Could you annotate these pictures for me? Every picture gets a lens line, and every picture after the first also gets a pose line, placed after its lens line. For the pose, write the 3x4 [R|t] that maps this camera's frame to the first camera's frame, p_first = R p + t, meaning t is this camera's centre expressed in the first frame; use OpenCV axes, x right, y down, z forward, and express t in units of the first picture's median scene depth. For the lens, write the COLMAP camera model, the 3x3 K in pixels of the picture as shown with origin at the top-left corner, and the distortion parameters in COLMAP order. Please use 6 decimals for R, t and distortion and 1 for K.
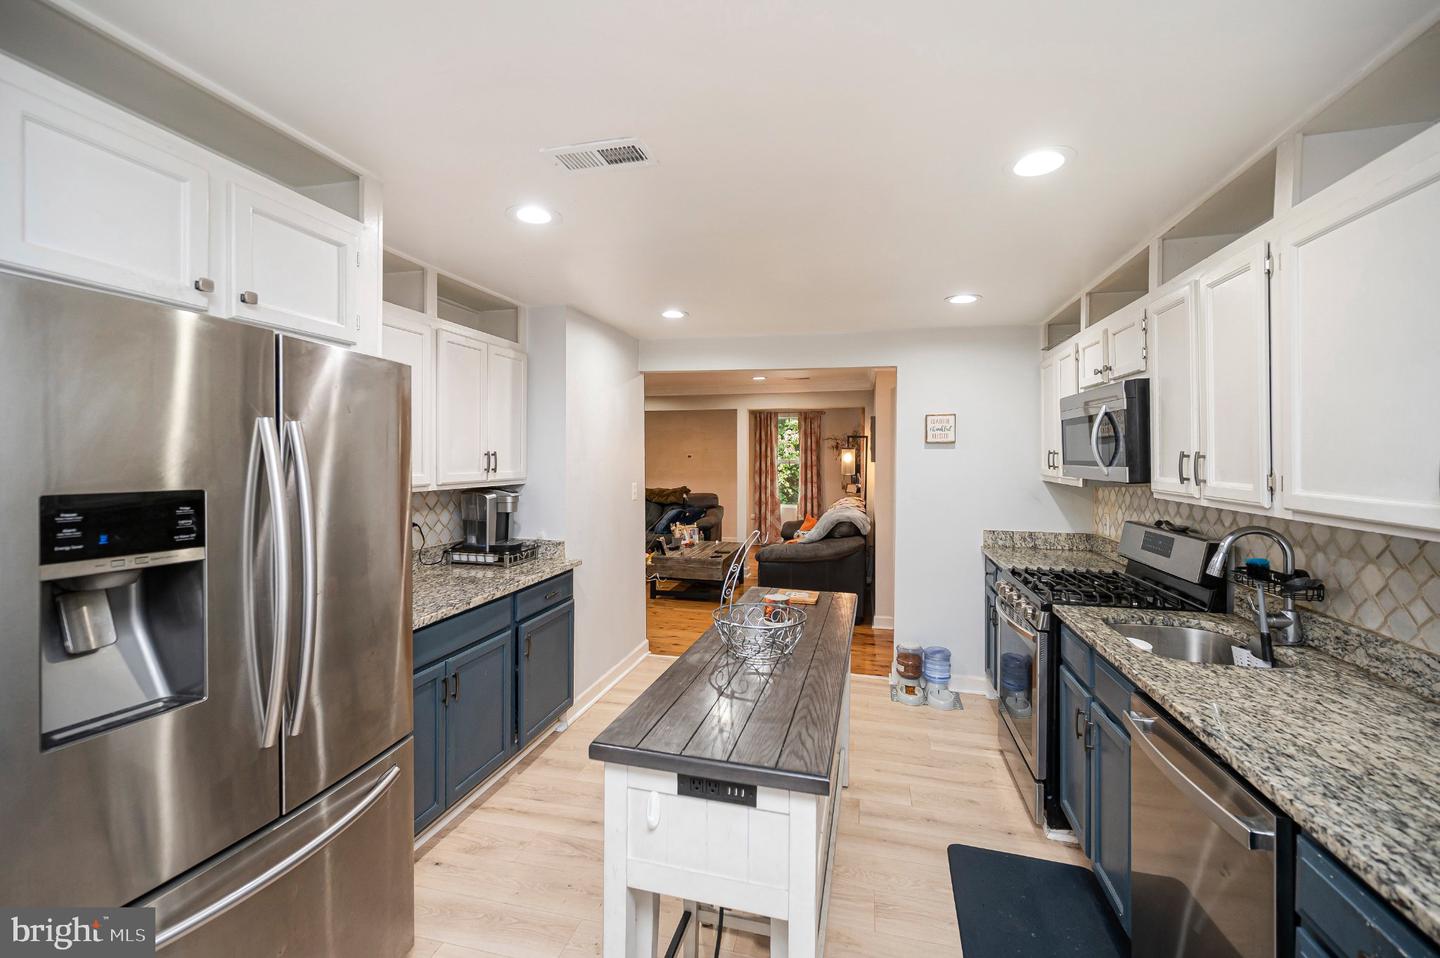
lens RADIAL K [[588.1, 0, 708.7], [0, 588.1, 460.6], [0, 0, 1]] dist [-0.000945, 0.000564]
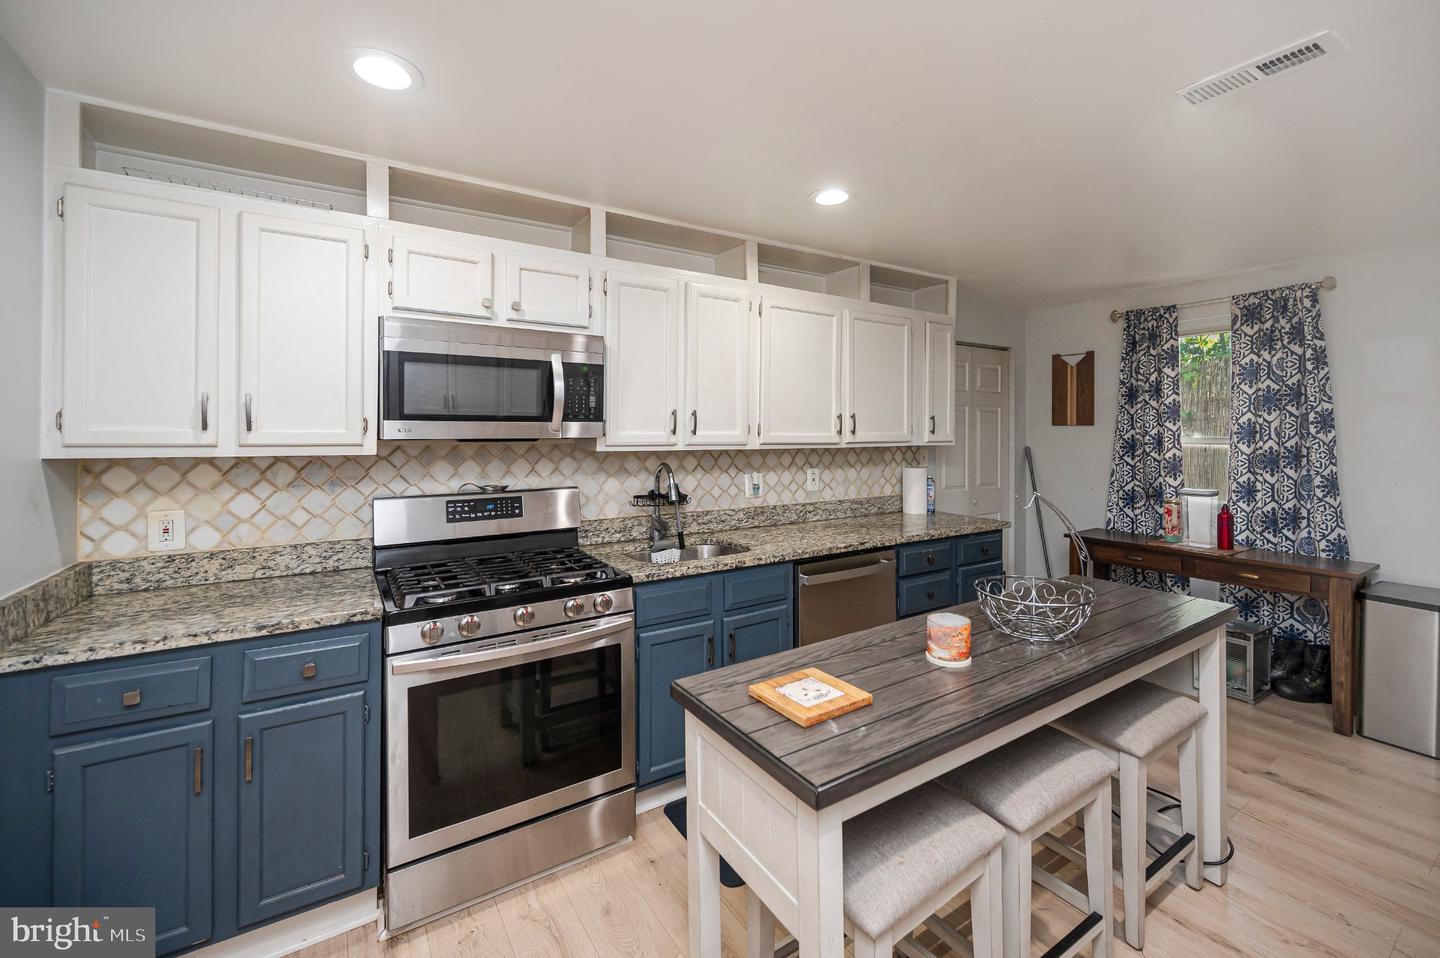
lens RADIAL K [[588.1, 0, 714.1], [0, 588.1, 436.4], [0, 0, 1]] dist [-0.000945, 0.000564]
pose [[-0.730545, -0.006294, 0.682836, -0.111720], [0.003355, 0.999912, 0.012805, 0.020885], [-0.682856, 0.011645, -0.730460, 1.485002]]
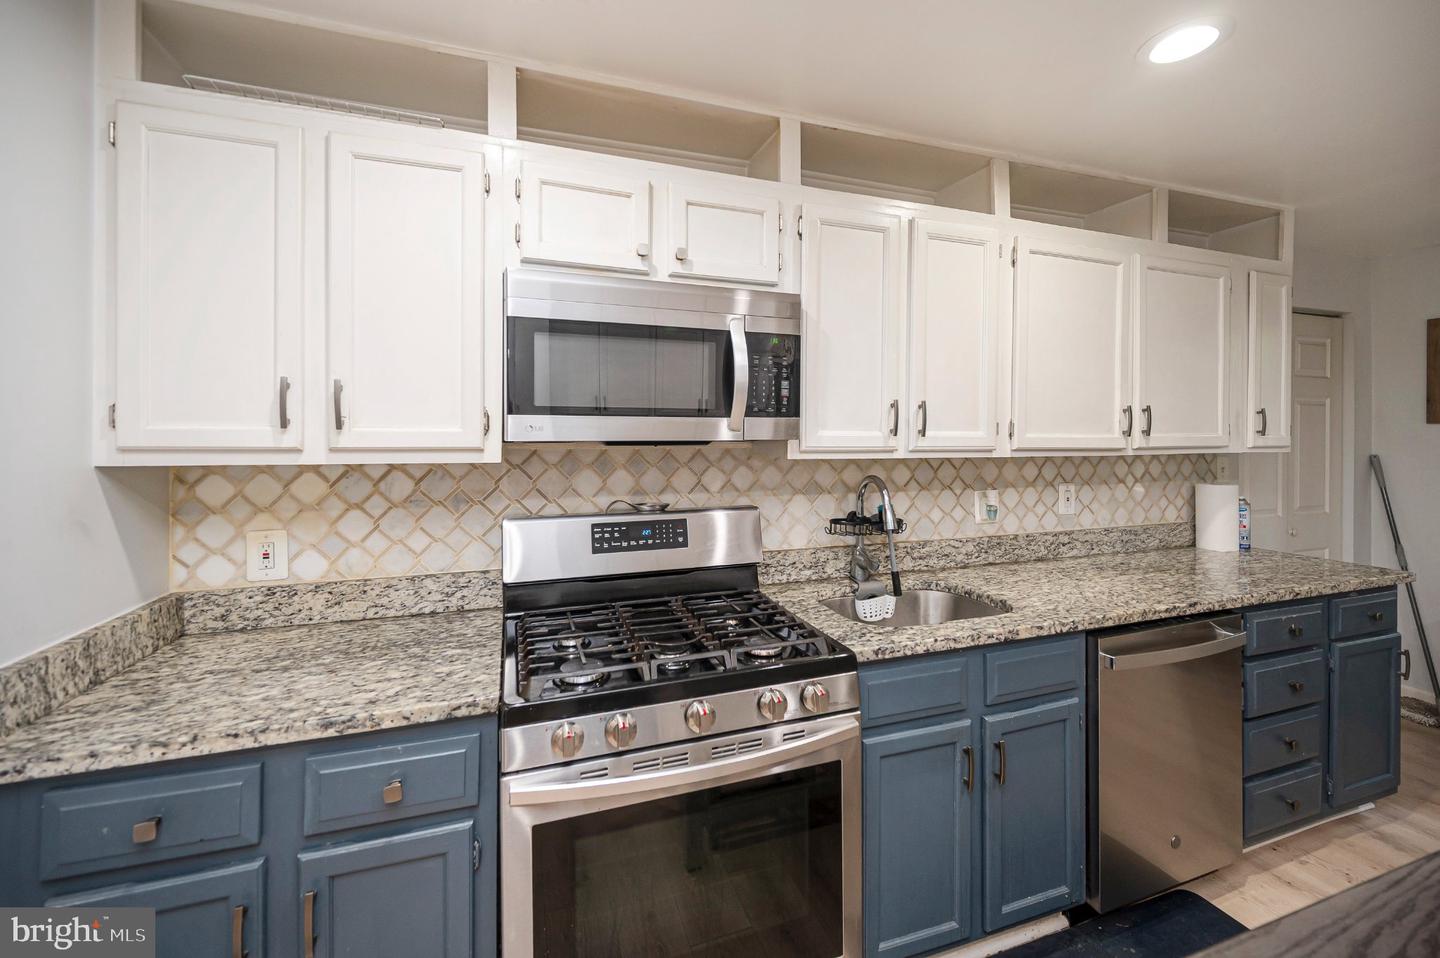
lens RADIAL K [[588.1, 0, 719.3], [0, 588.1, 439.9], [0, 0, 1]] dist [-0.000945, 0.000564]
pose [[-0.562732, -0.006026, 0.826617, 0.167254], [0.005552, 0.999923, 0.011069, 0.026274], [-0.826620, 0.010818, -0.562656, 1.362964]]
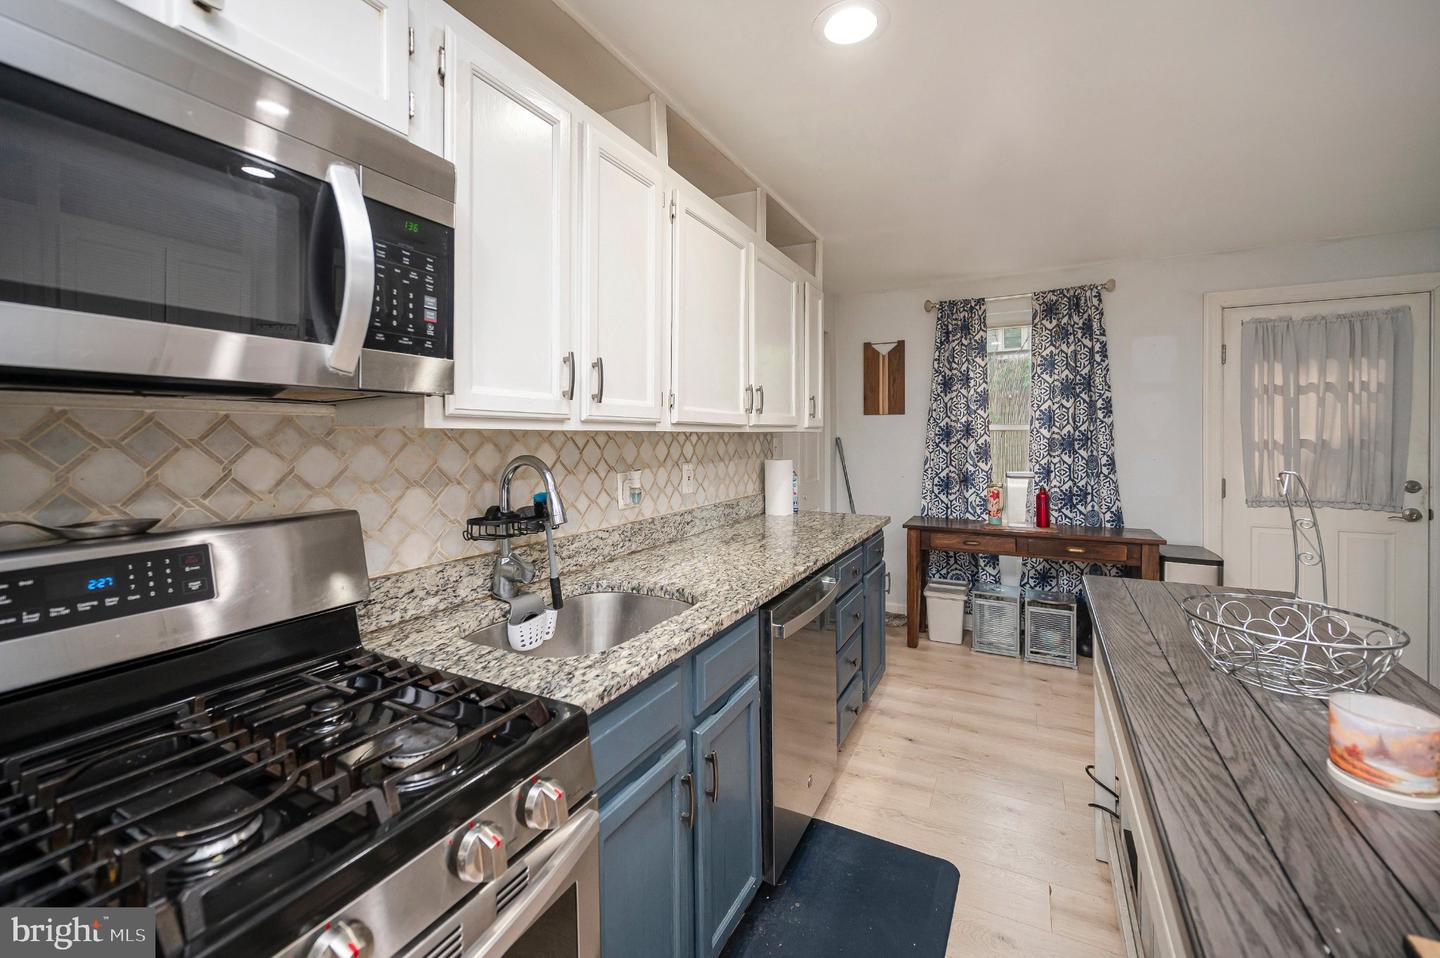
lens RADIAL K [[588.1, 0, 718.5], [0, 588.1, 444.7], [0, 0, 1]] dist [-0.000945, 0.000564]
pose [[-0.976302, -0.000328, 0.216410, 0.385268], [0.004681, 0.999733, 0.022634, 0.060547], [-0.216360, 0.023111, -0.976040, 1.286312]]
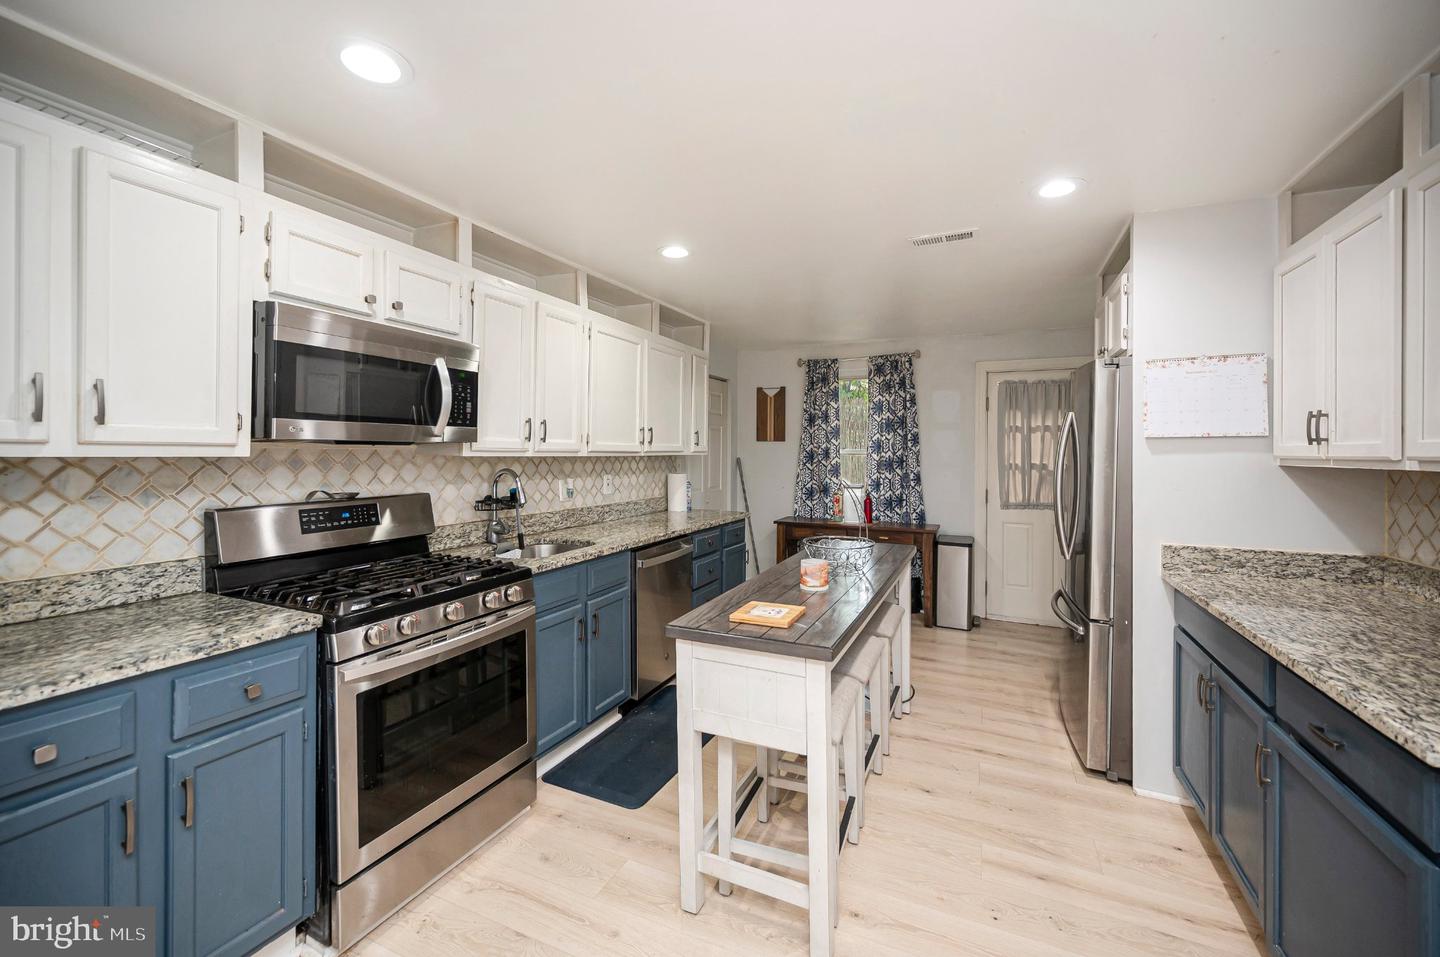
lens RADIAL K [[588.1, 0, 704.2], [0, 588.1, 453.6], [0, 0, 1]] dist [-0.000945, 0.000564]
pose [[-0.980631, -0.009237, 0.195647, 0.099331], [-0.007149, 0.999910, 0.011376, 0.038756], [-0.195734, 0.009757, -0.980608, 1.799581]]
